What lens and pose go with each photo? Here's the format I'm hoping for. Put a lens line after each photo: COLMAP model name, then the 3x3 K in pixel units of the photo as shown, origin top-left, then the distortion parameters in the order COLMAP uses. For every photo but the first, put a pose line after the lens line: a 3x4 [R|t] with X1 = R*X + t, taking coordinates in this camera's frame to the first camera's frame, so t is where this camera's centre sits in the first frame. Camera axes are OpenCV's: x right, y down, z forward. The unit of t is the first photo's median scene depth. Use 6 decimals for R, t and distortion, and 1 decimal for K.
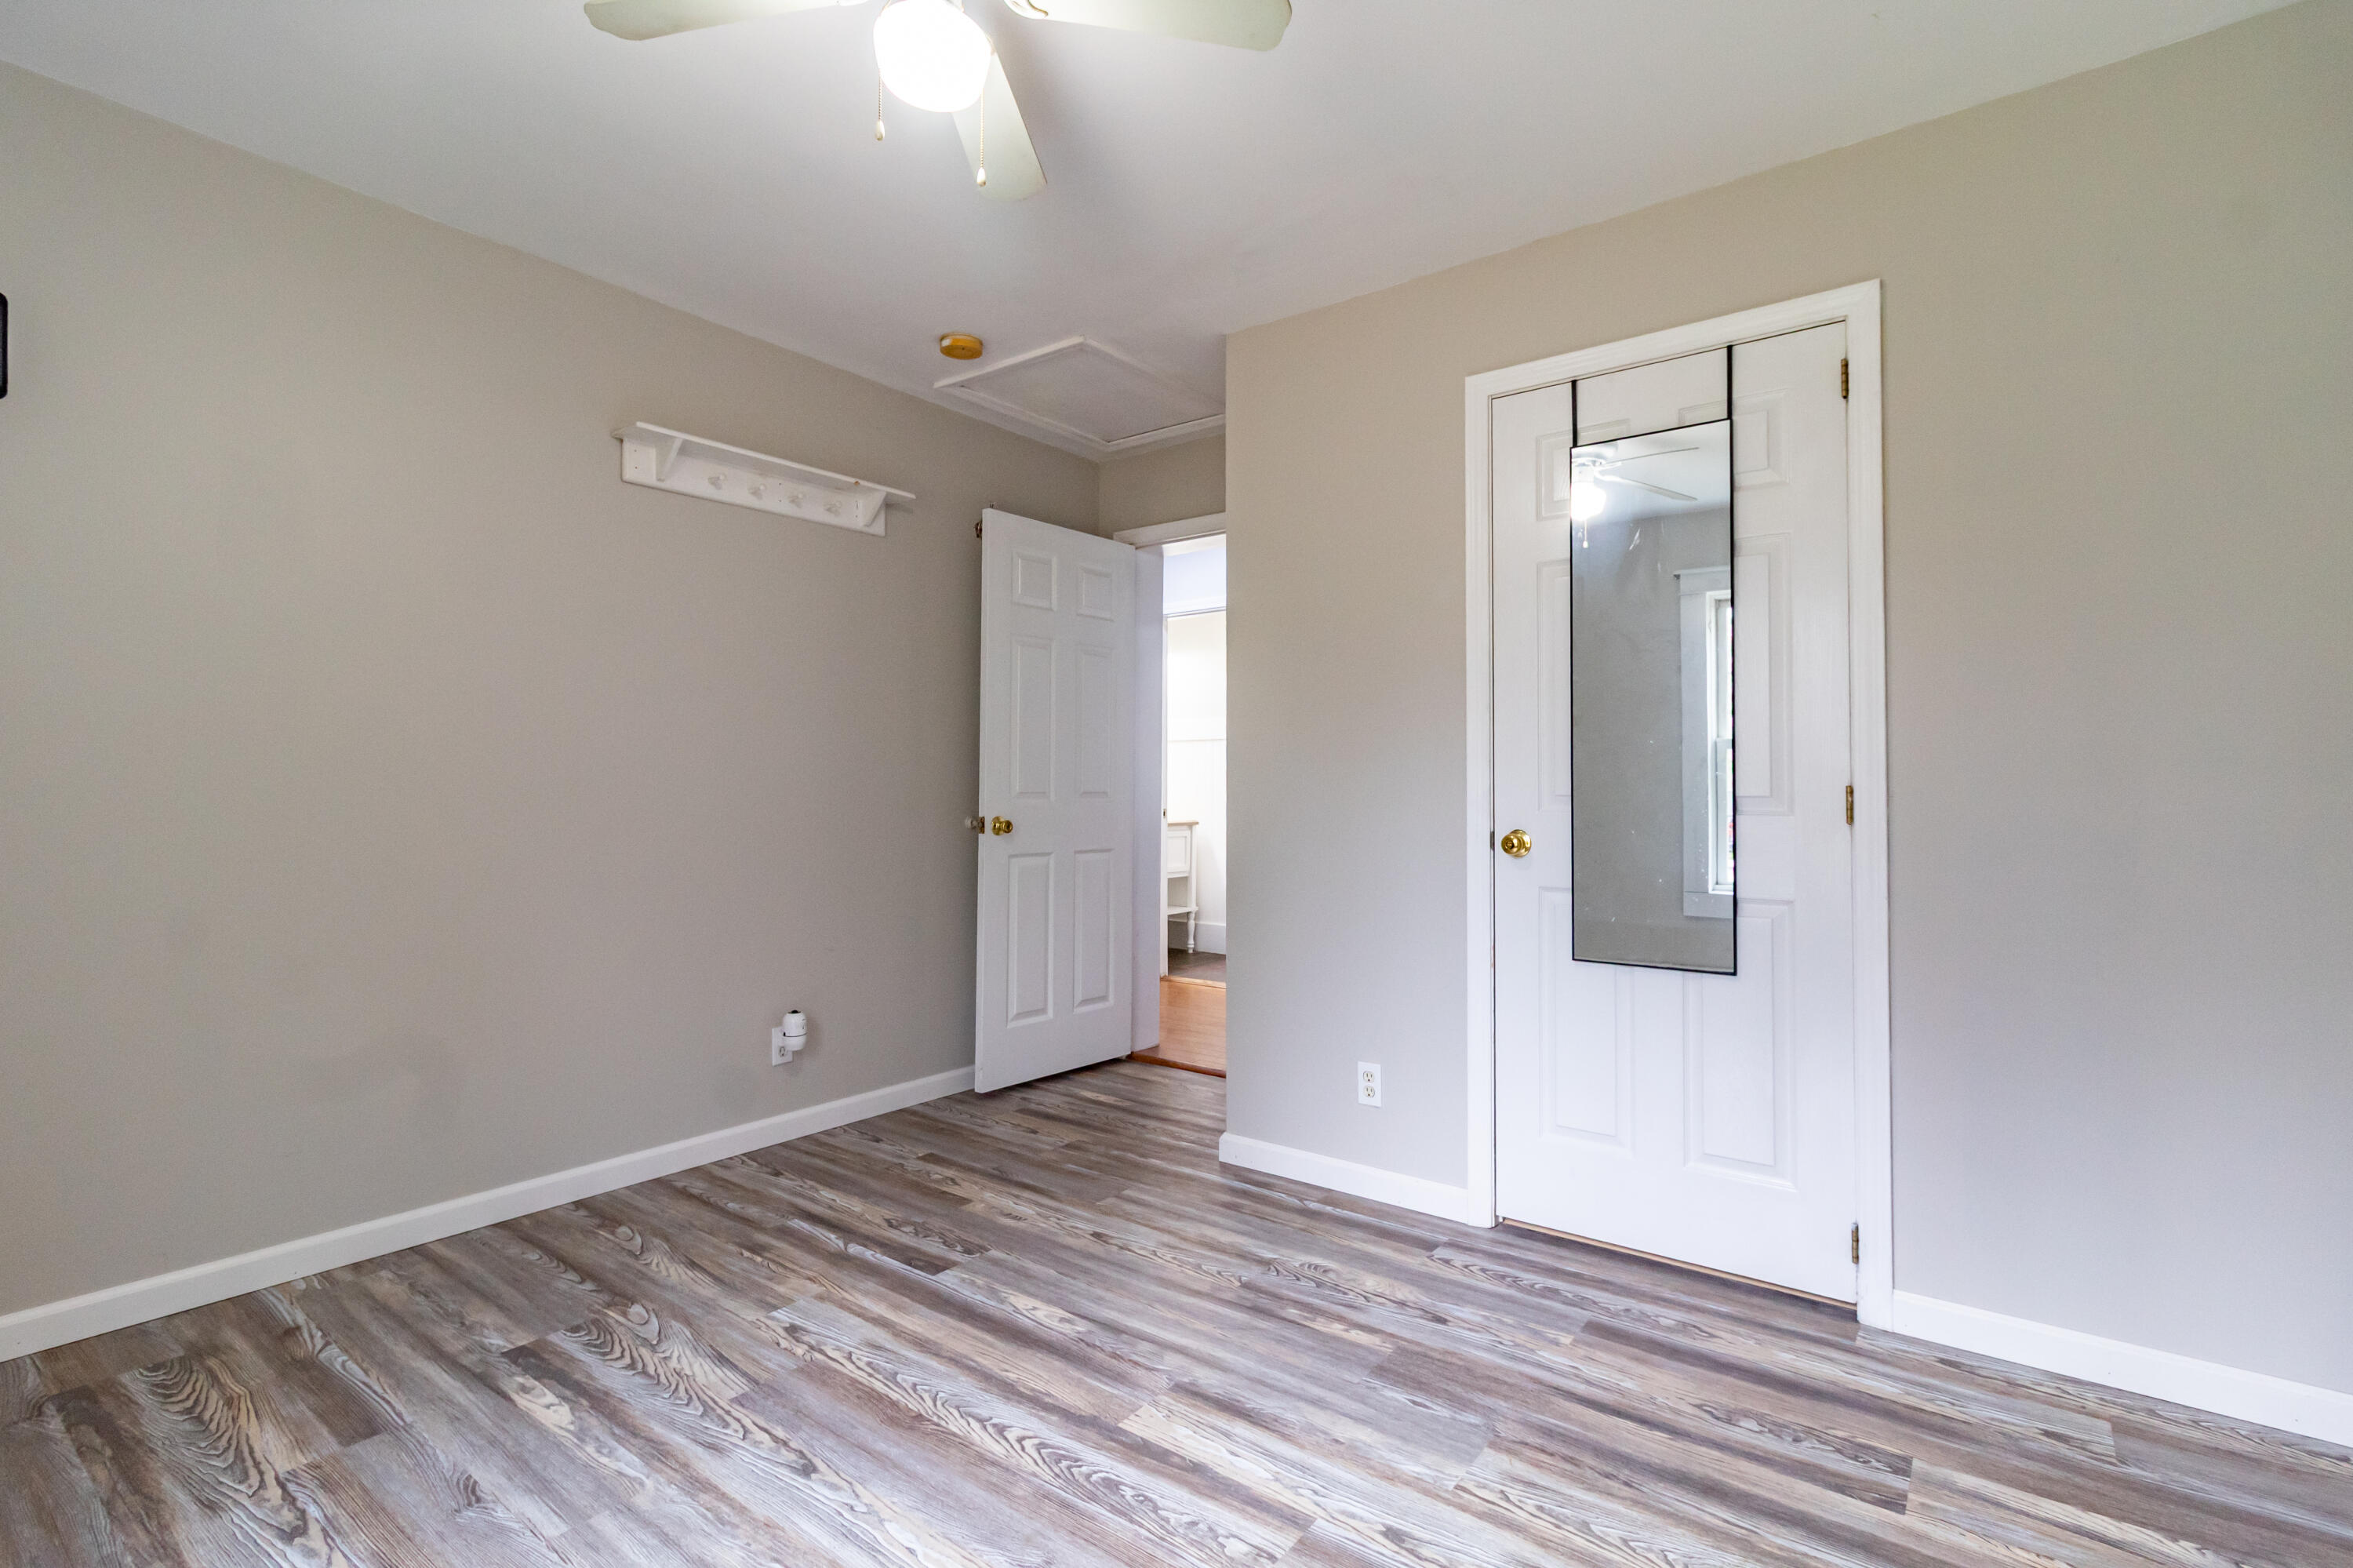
lens RADIAL K [[1096.7, 0, 1174.8], [0, 1096.7, 776.8], [0, 0, 1]] dist [0.004524, 0.000139]
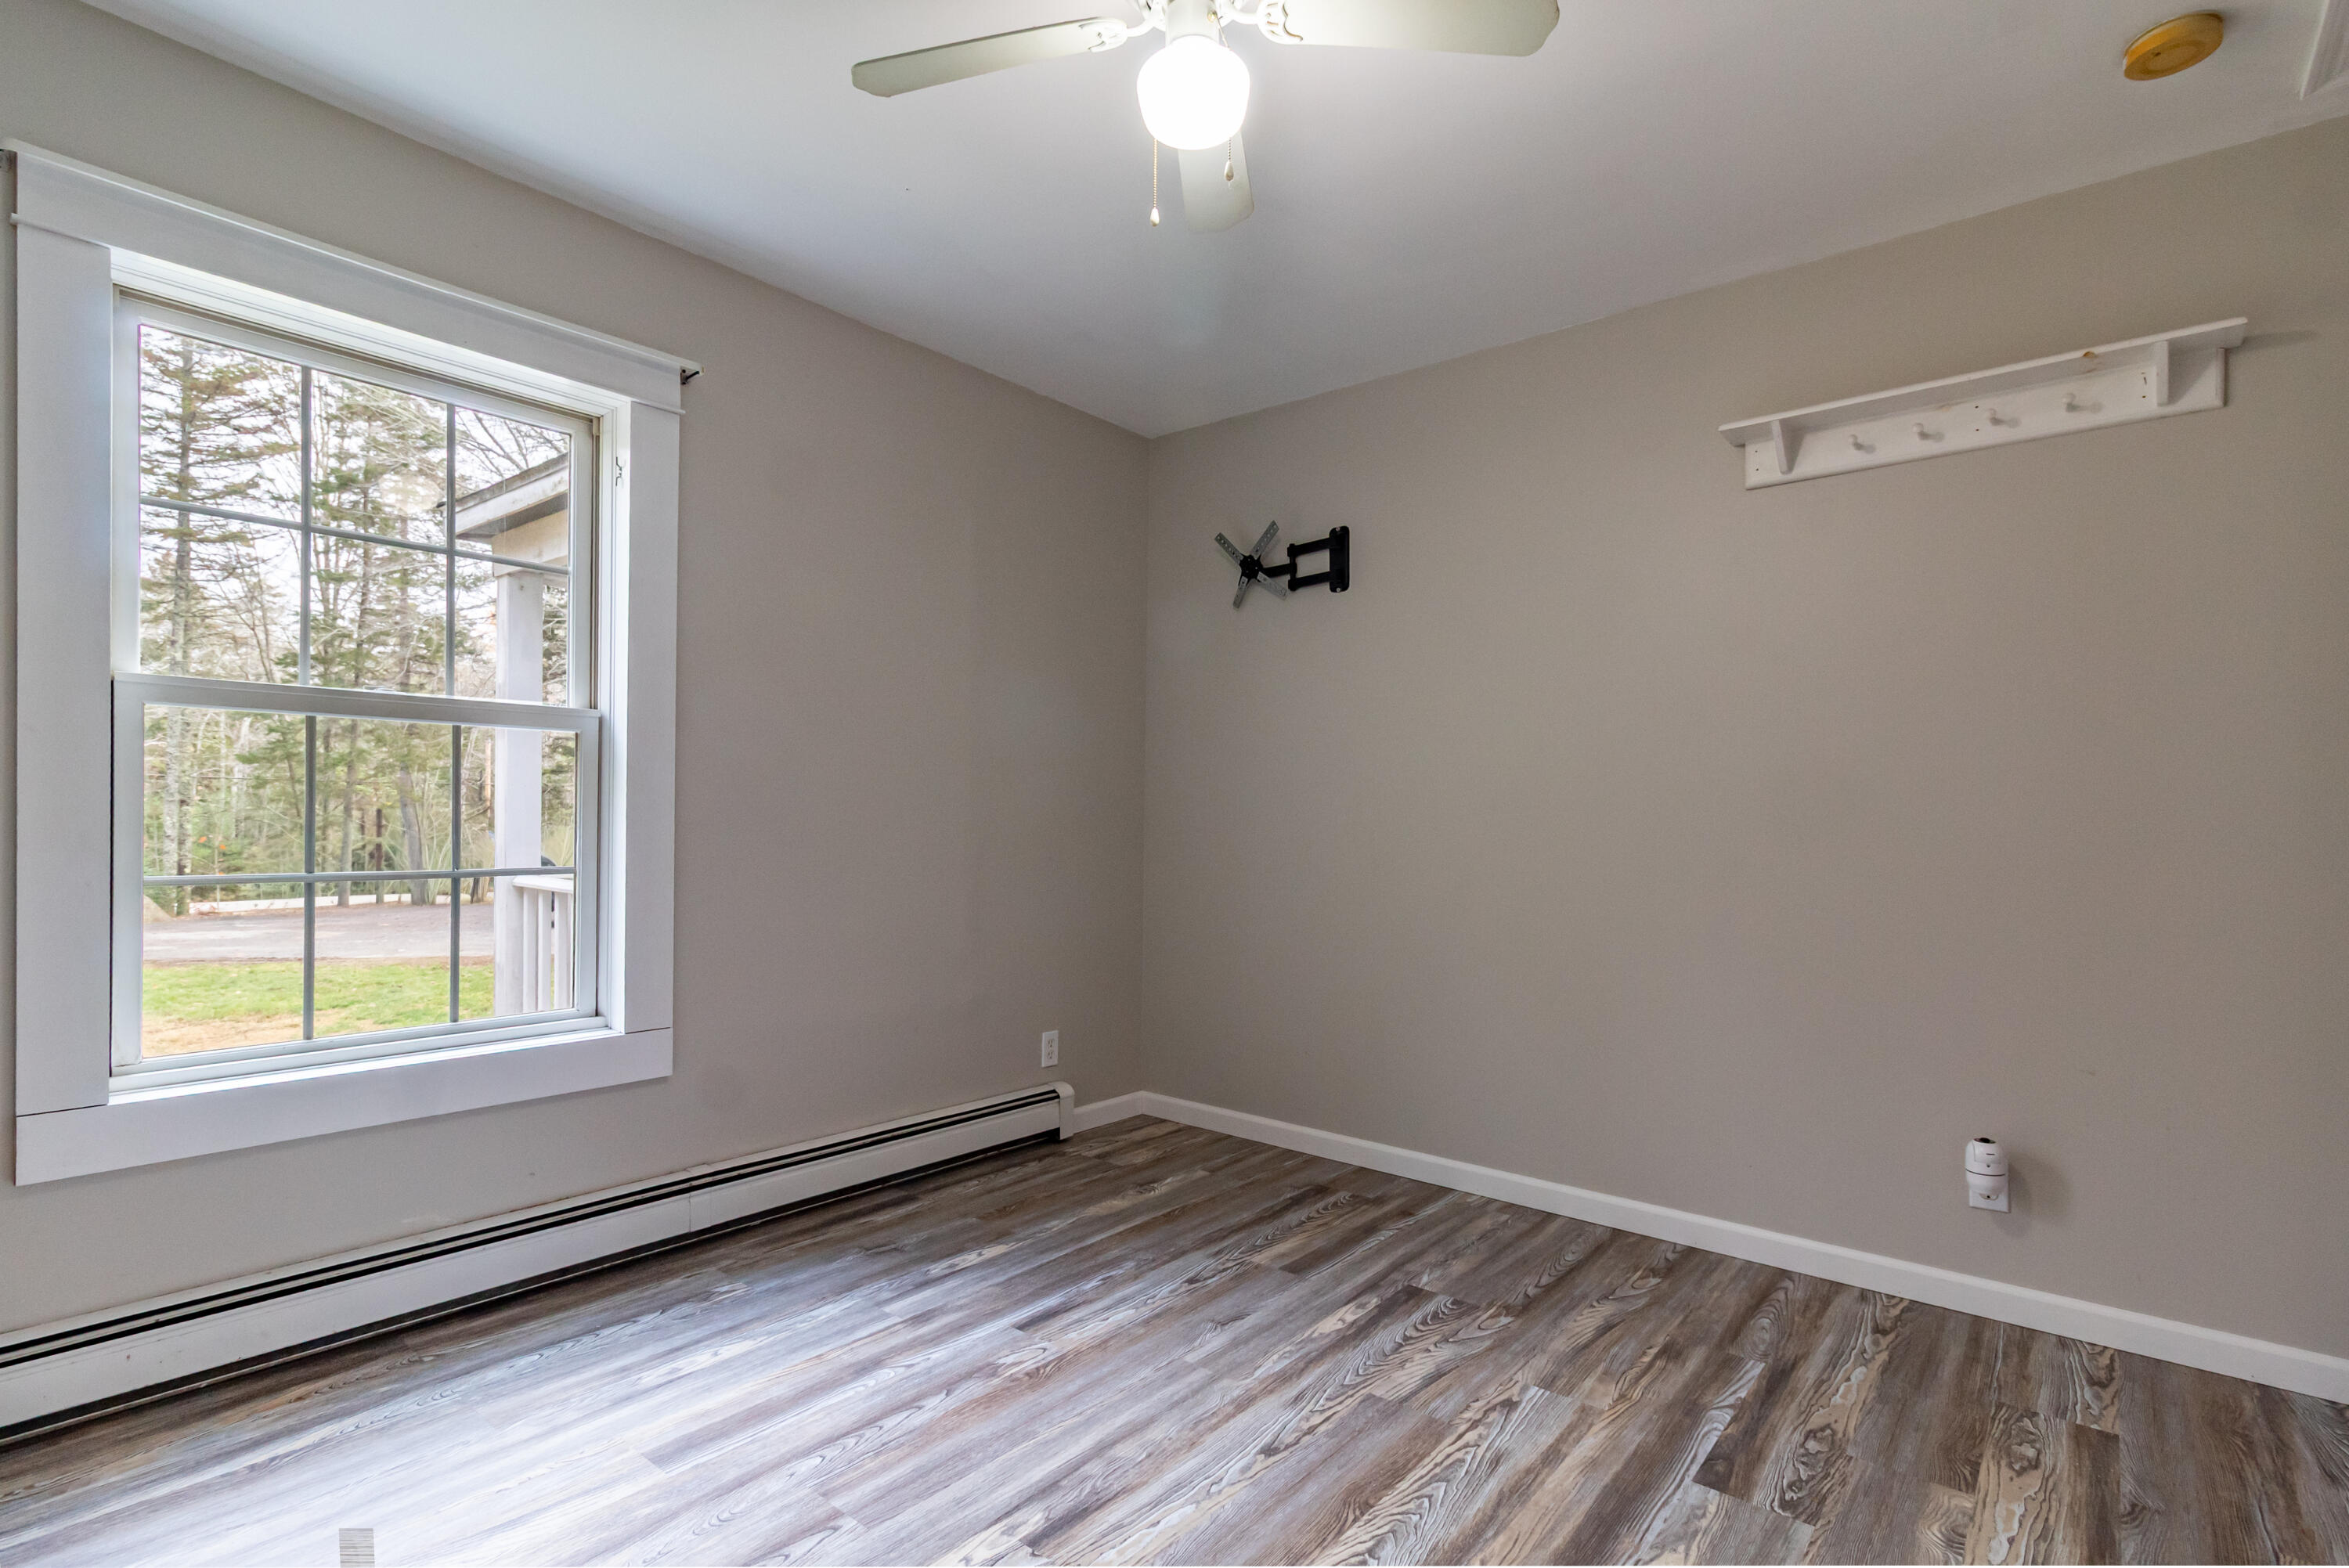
lens RADIAL K [[1094.7, 0, 1158.1], [0, 1094.7, 835.5], [0, 0, 1]] dist [0.004524, 0.000139]
pose [[-0.038185, 0.009512, -0.999225, 0.537100], [0.000055, 0.999955, 0.009517, 0.012436], [0.999271, 0.000309, -0.038184, 0.679026]]
